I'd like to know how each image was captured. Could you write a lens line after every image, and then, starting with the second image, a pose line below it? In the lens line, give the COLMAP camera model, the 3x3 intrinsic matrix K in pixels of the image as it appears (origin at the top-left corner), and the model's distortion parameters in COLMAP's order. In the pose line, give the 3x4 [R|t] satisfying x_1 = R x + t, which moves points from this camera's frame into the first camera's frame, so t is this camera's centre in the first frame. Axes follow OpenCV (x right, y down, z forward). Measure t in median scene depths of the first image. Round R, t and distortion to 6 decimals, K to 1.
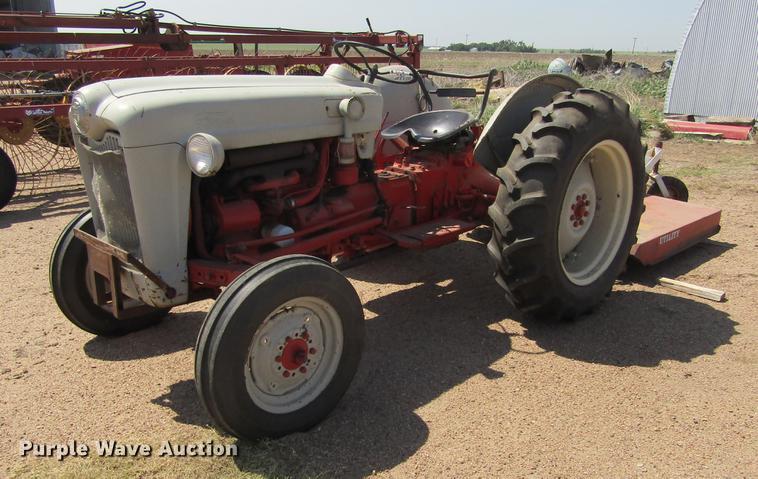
lens RADIAL K [[480.1, 0, 379.0], [0, 480.1, 239.5], [0, 0, 1]] dist [0.000160, -0.000028]
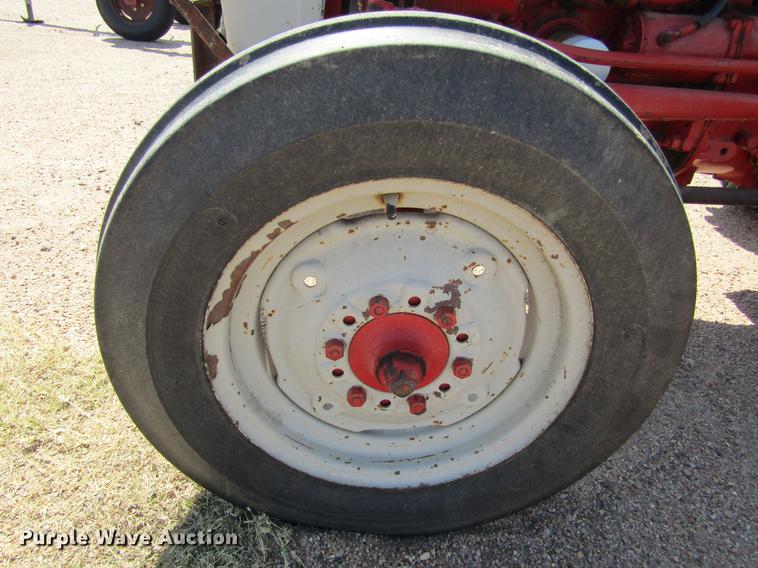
lens RADIAL K [[533.5, 0, 379.0], [0, 533.5, 284.0], [0, 0, 1]] dist [0.002289, -0.009050]
pose [[0.745142, 0.385501, -0.544198, -0.009089], [-0.235693, 0.915570, 0.325854, 0.080727], [0.623868, -0.114544, 0.773090, 0.703118]]
